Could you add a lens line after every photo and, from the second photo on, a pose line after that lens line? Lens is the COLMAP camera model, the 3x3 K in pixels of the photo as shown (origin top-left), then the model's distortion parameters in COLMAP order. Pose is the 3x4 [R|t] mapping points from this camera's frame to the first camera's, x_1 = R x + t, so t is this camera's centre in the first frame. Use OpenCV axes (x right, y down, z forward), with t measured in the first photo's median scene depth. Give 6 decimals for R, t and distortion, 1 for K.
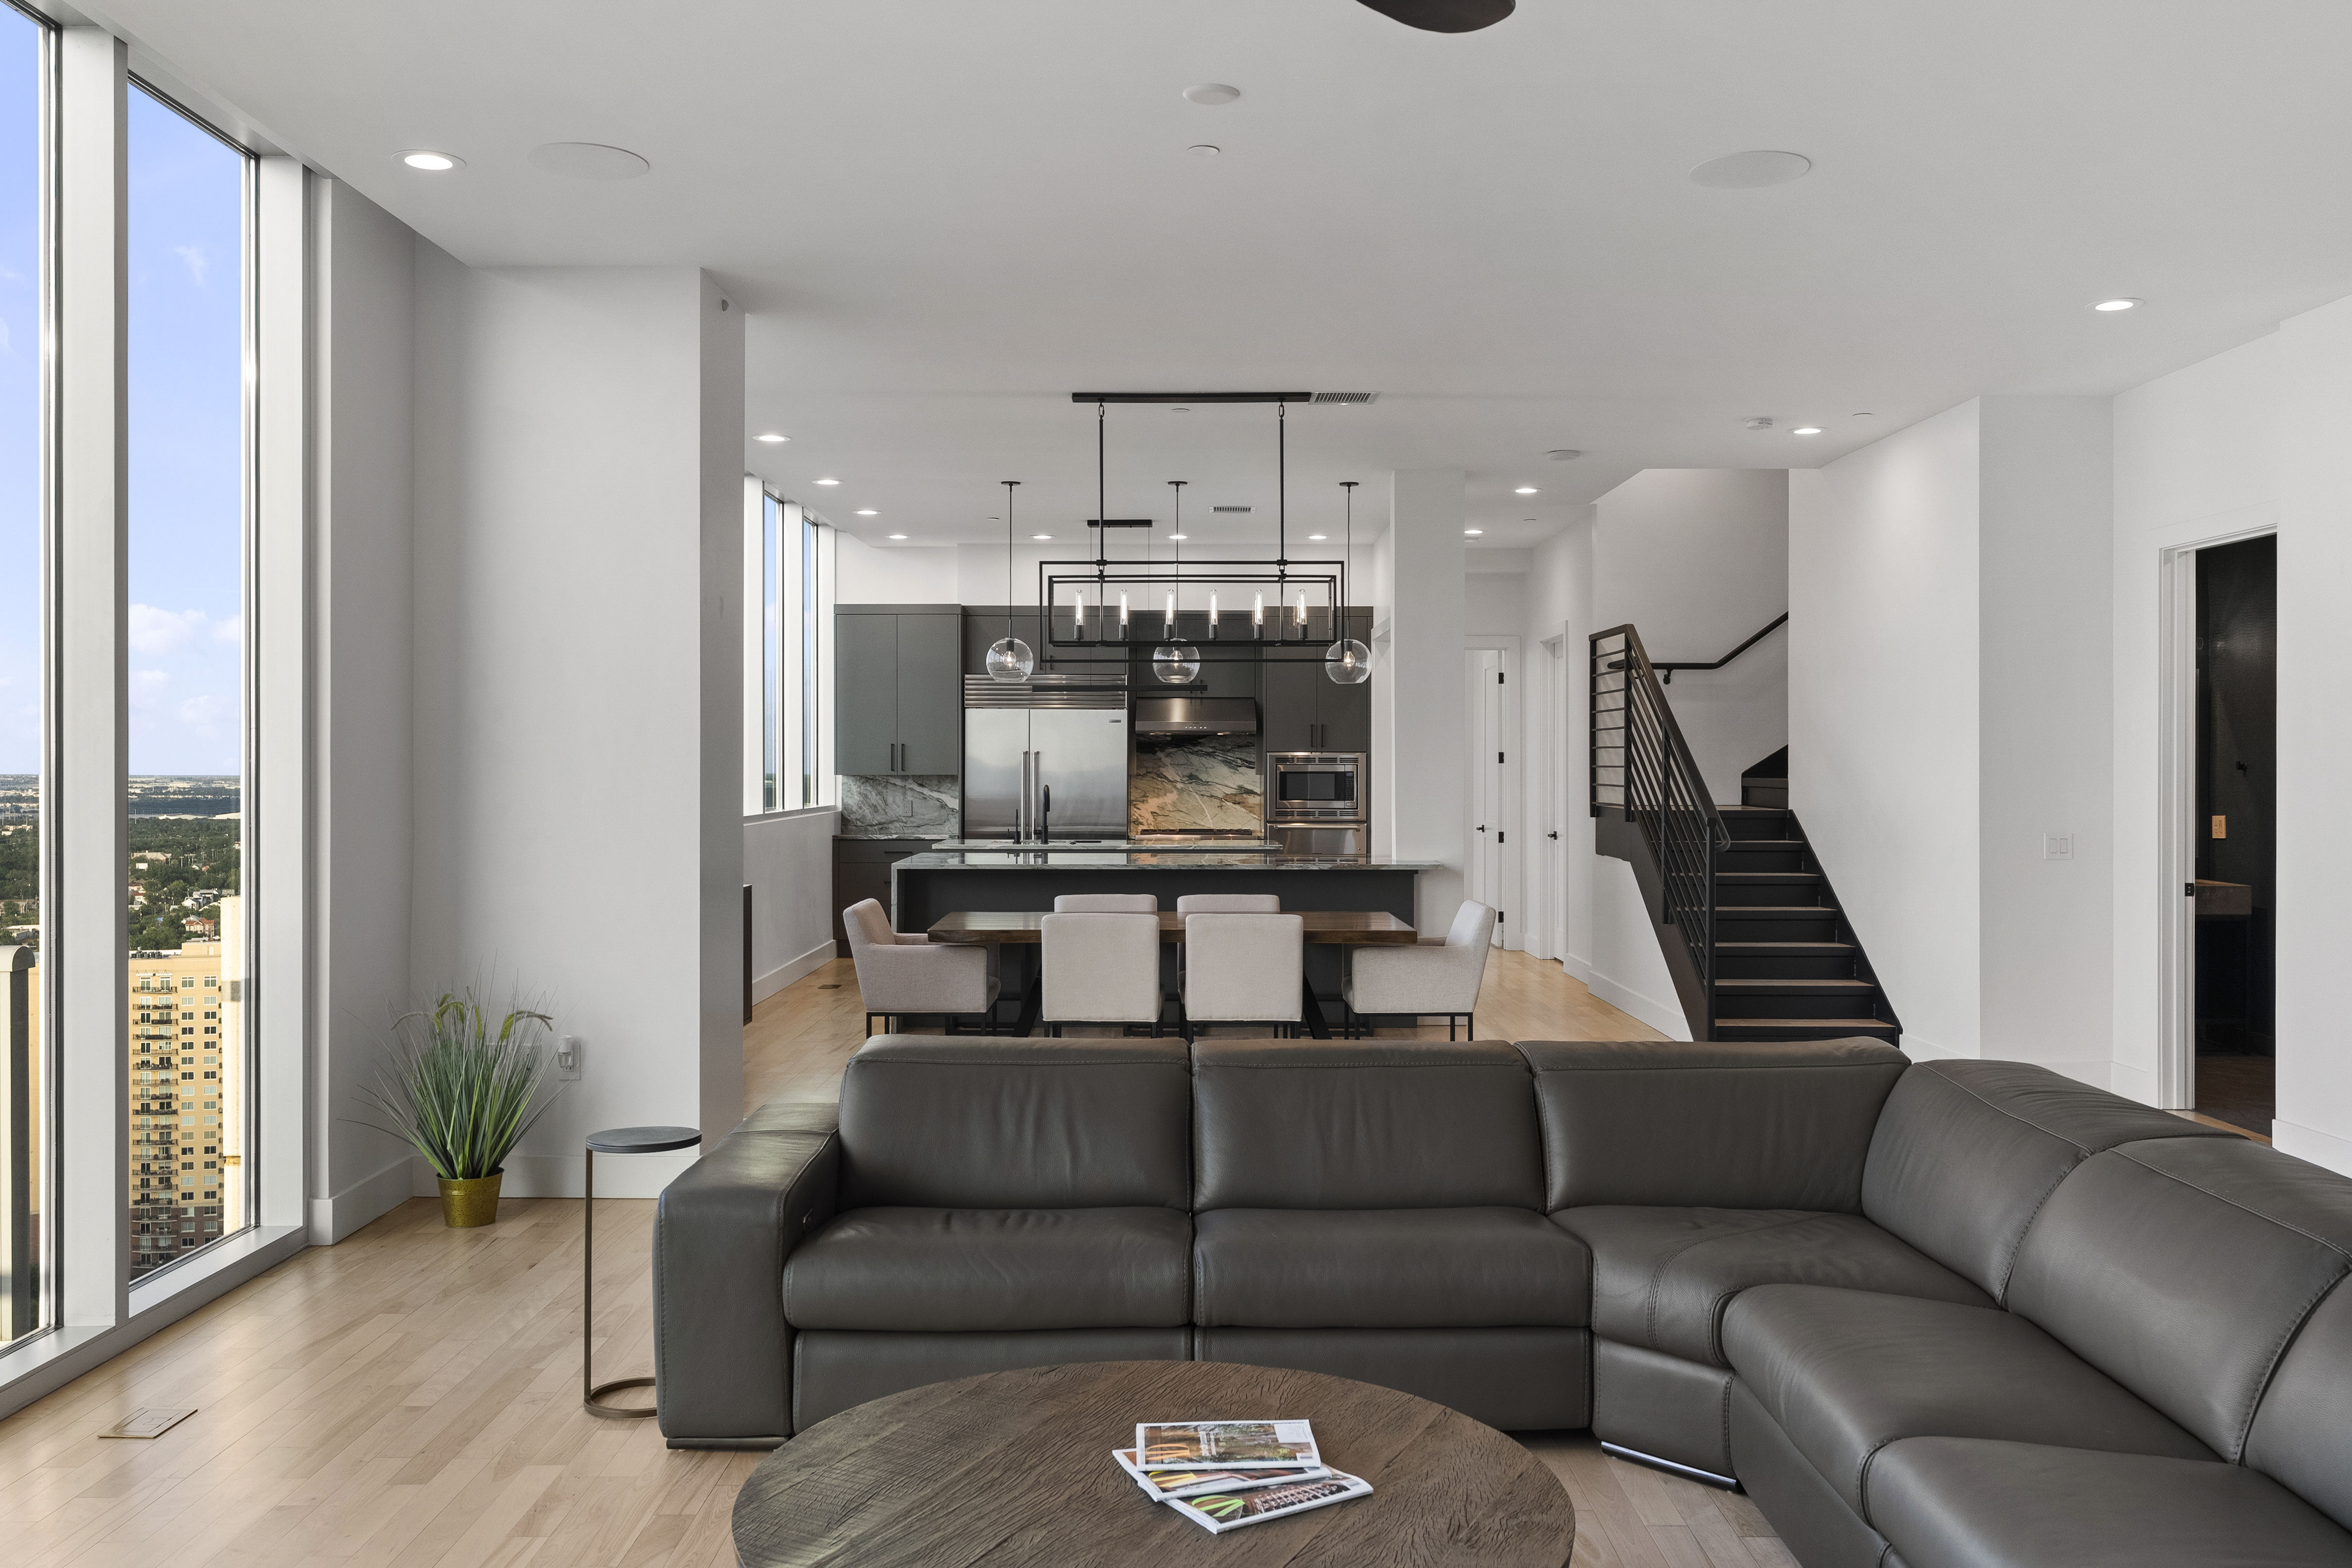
lens RADIAL K [[2018.9, 0, 1167.8], [0, 2018.9, 770.5], [0, 0, 1]] dist [-0.008587, -0.012437]
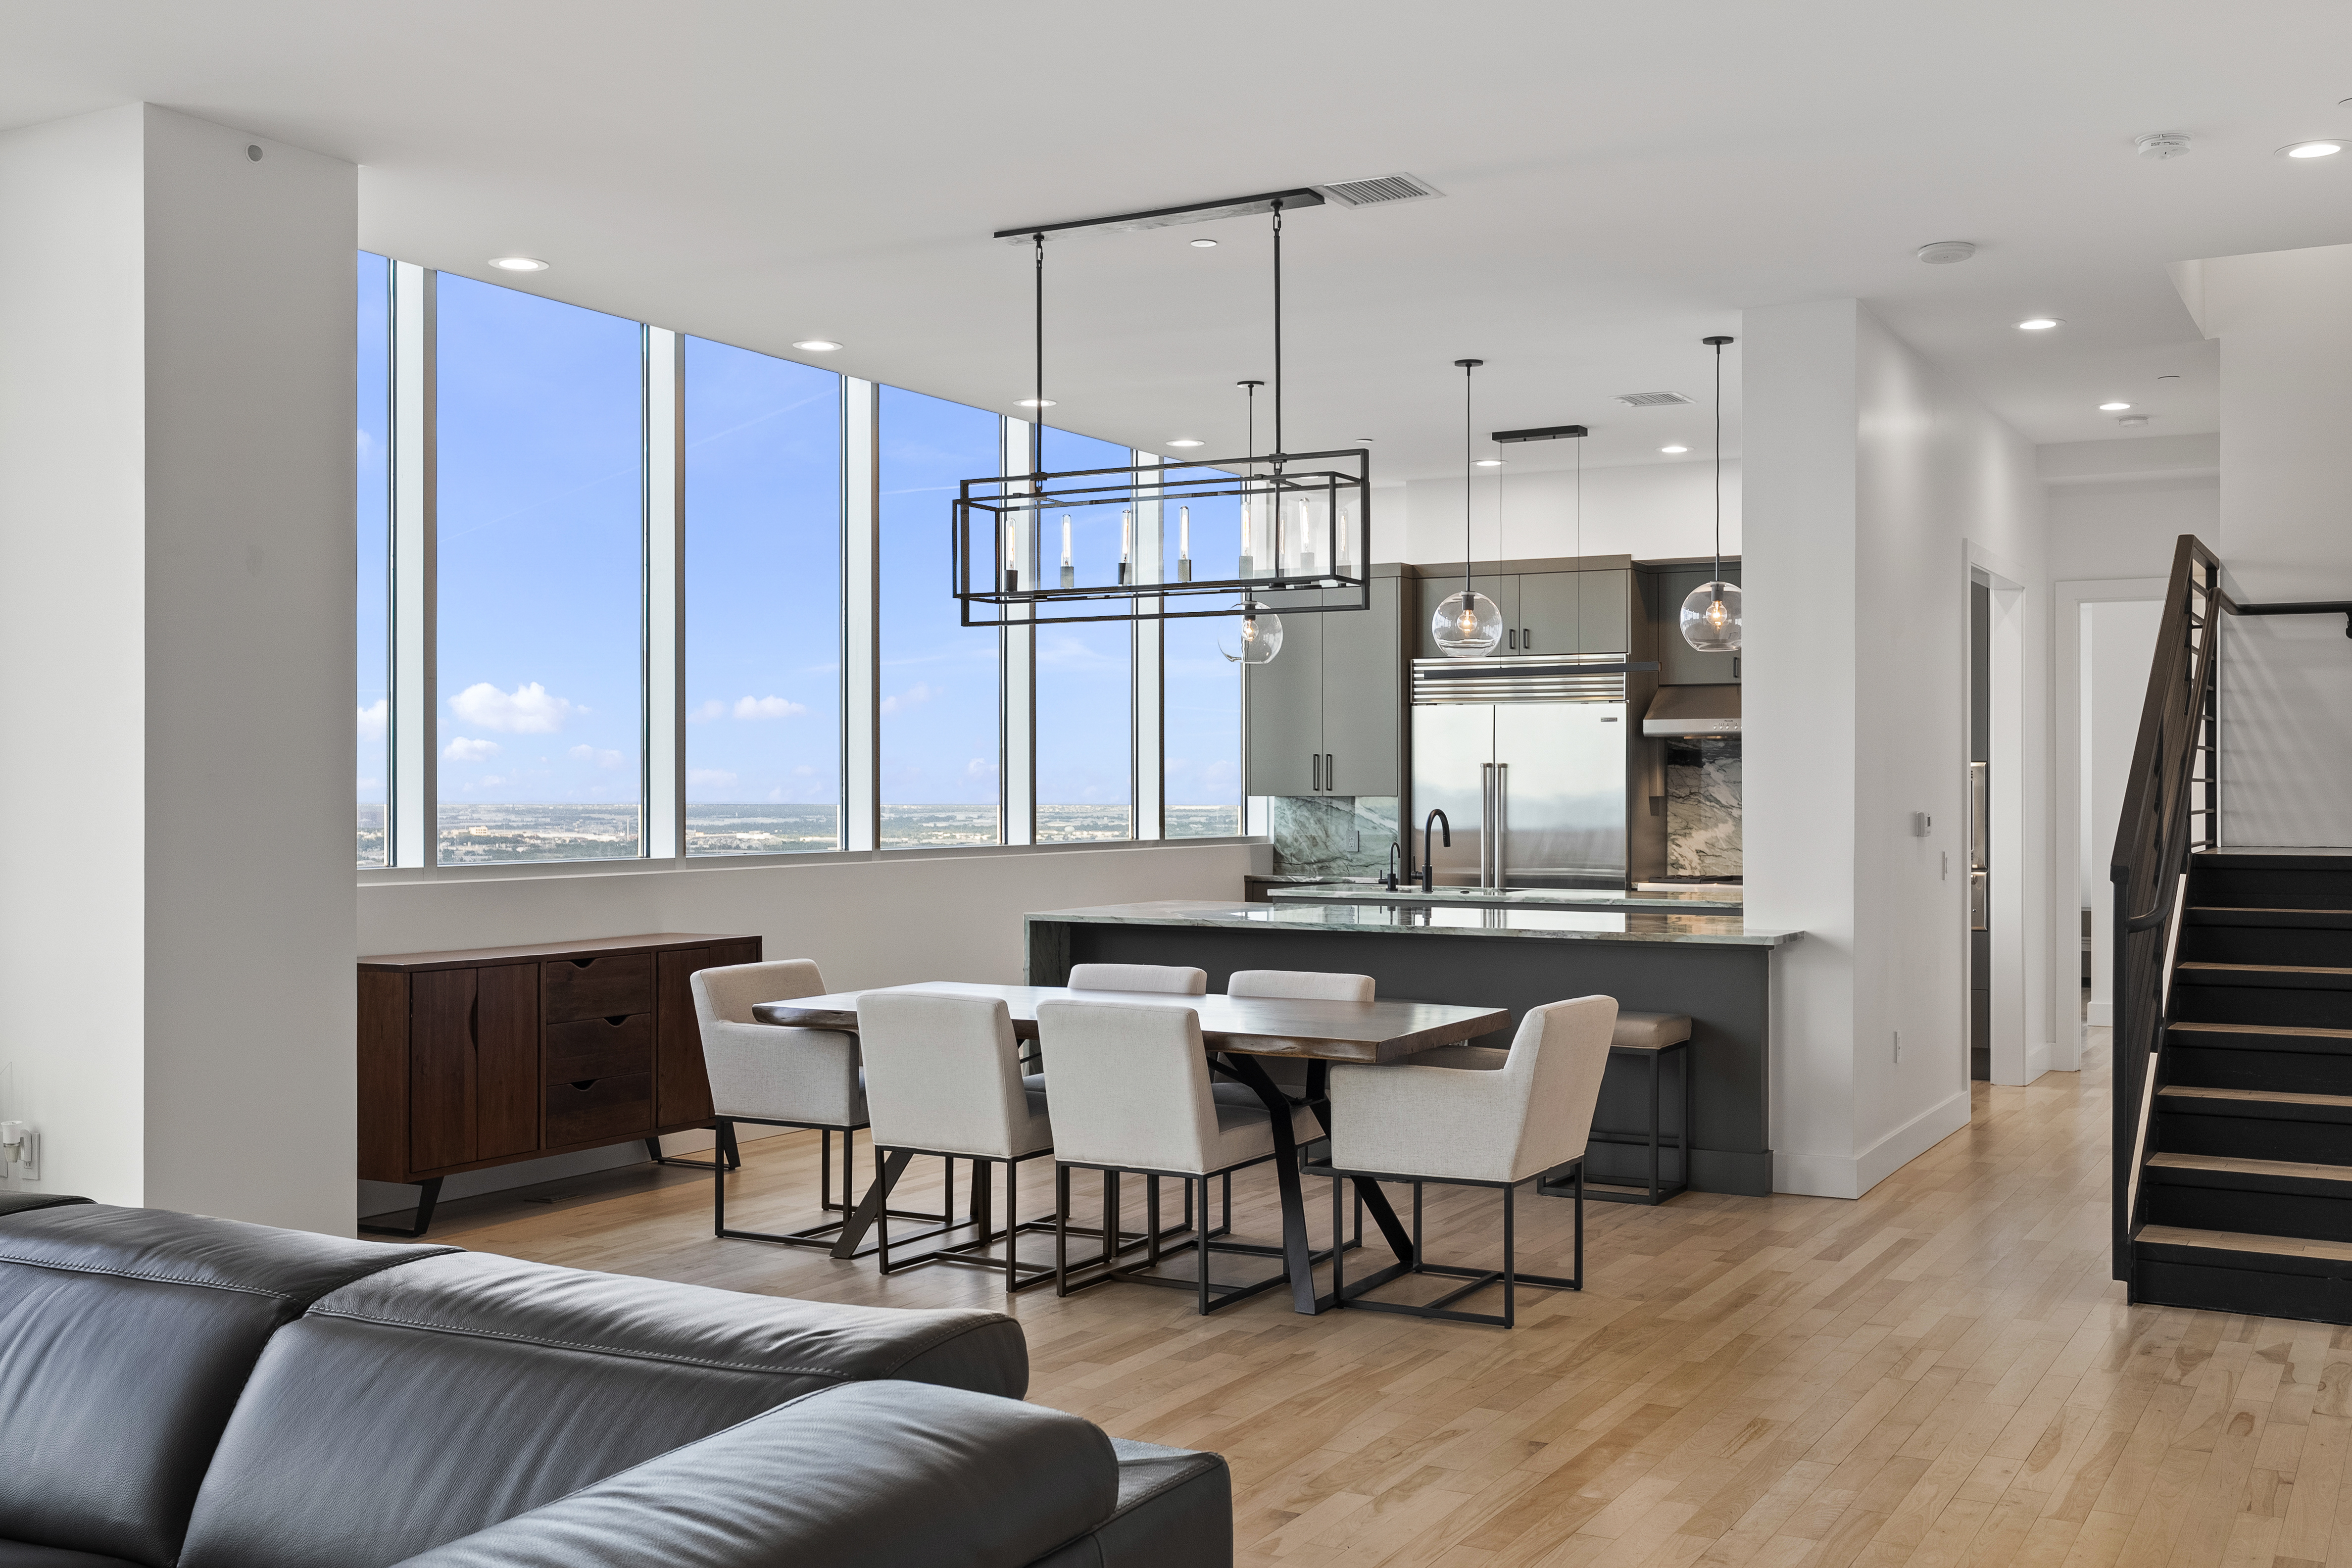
lens RADIAL K [[2404.8, 0, 1142.9], [0, 2404.8, 783.5], [0, 0, 1]] dist [0.002725, 0.000000]
pose [[0.867771, -0.001354, -0.496963, 0.290325], [-0.002276, 0.999975, -0.006699, 0.004158], [0.496959, 0.006944, 0.867746, 0.230258]]
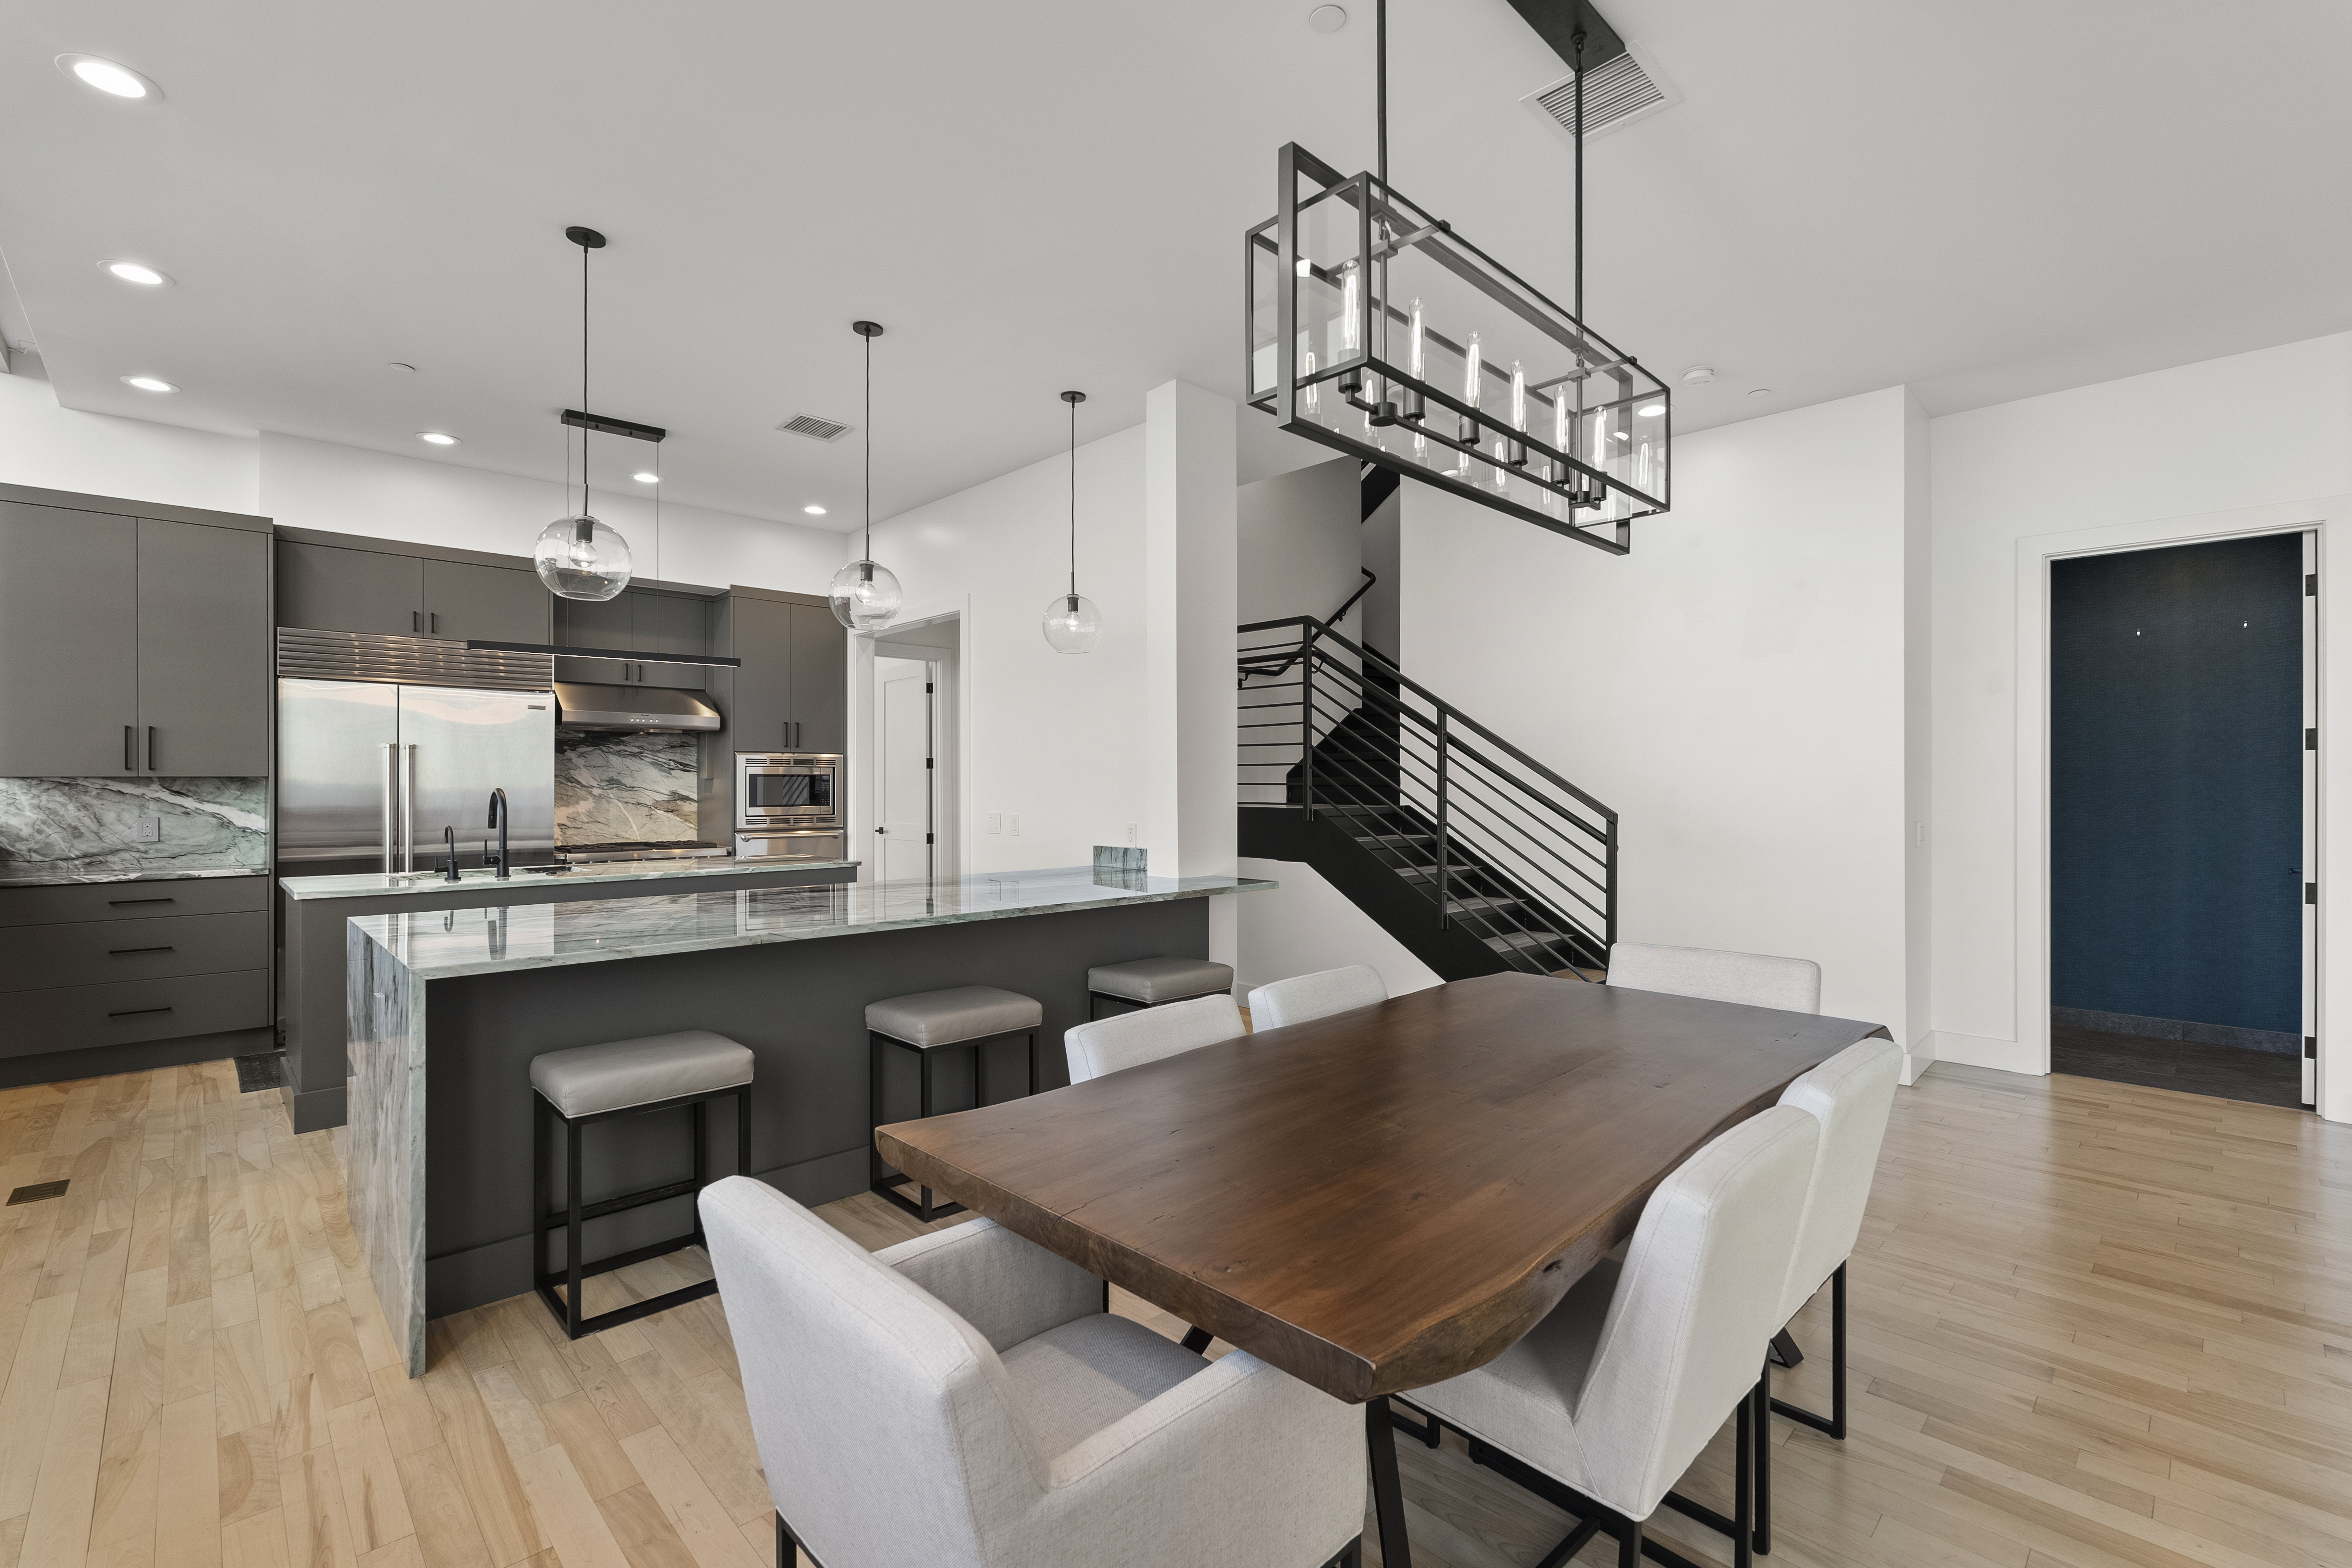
lens RADIAL K [[1039.8, 0, 1187.5], [0, 1039.8, 785.5], [0, 0, 1]] dist [-0.005298, -0.000559]
pose [[0.709749, -0.003194, 0.704448, -0.150202], [0.005627, 0.999984, -0.001134, 0.008305], [-0.704433, 0.004769, 0.709755, 0.639908]]
